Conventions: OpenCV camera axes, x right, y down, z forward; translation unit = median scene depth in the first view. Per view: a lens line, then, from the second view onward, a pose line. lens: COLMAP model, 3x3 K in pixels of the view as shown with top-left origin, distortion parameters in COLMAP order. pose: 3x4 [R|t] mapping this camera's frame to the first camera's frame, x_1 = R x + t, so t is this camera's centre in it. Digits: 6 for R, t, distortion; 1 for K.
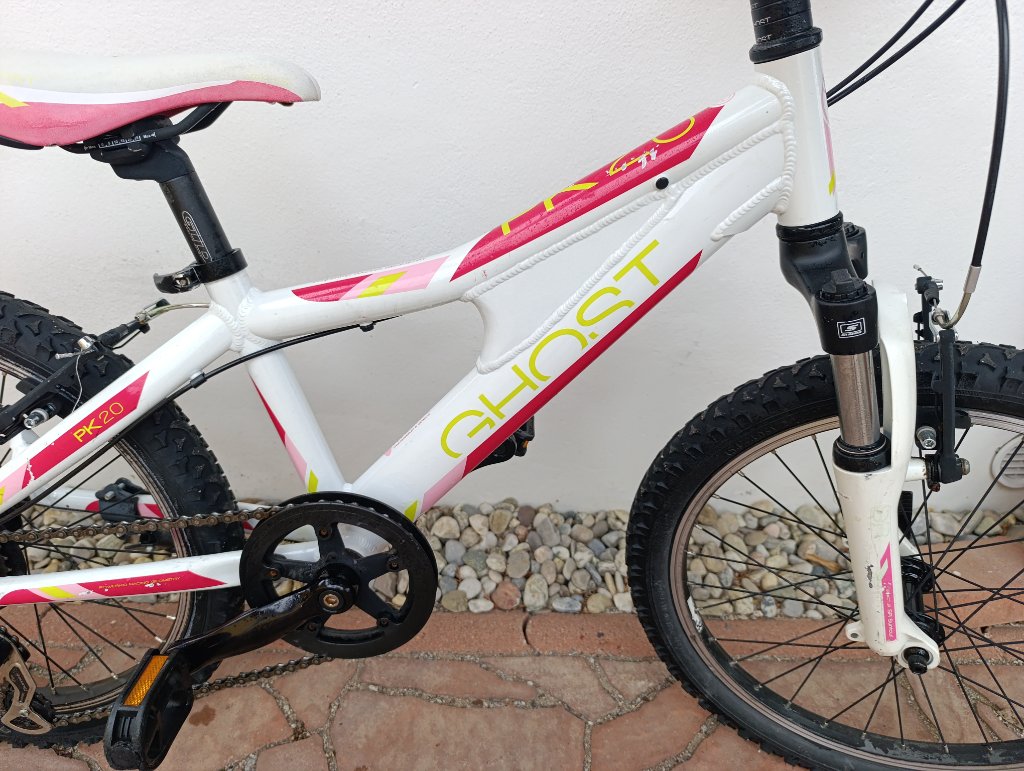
lens RADIAL K [[717.0, 0, 508.5], [0, 717.0, 382.6], [0, 0, 1]] dist [-0.007399, -0.004245]
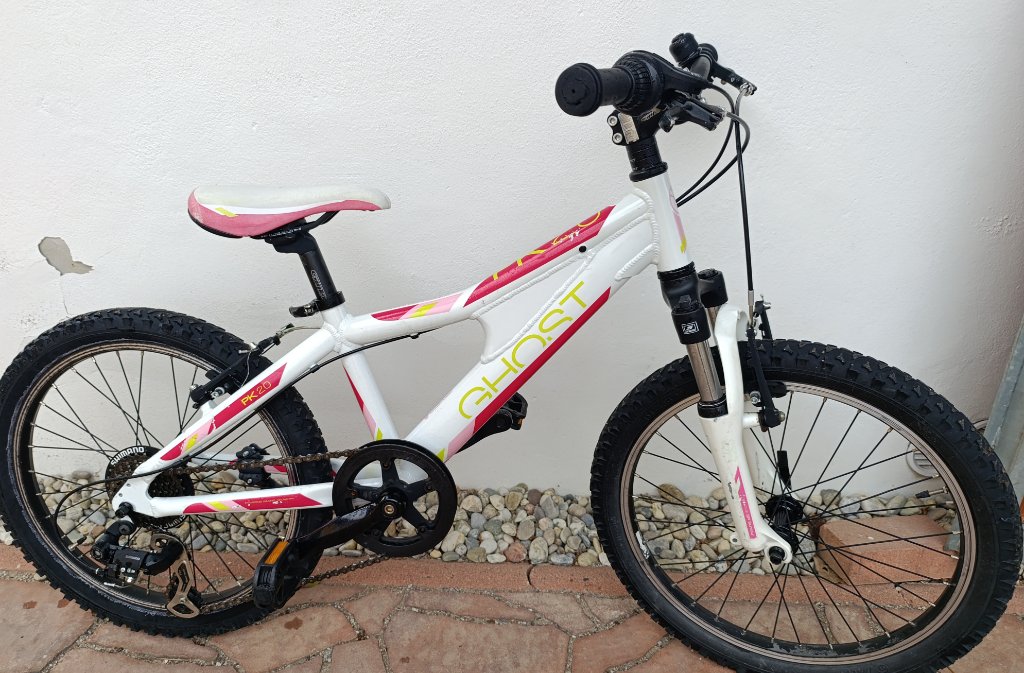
lens RADIAL K [[735.1, 0, 499.0], [0, 735.1, 334.3], [0, 0, 1]] dist [0.002120, -0.004356]
pose [[0.996703, -0.012673, -0.080137, 0.122575], [0.000877, 0.989352, -0.145543, 0.151753], [0.081129, 0.144993, 0.986101, -0.607542]]
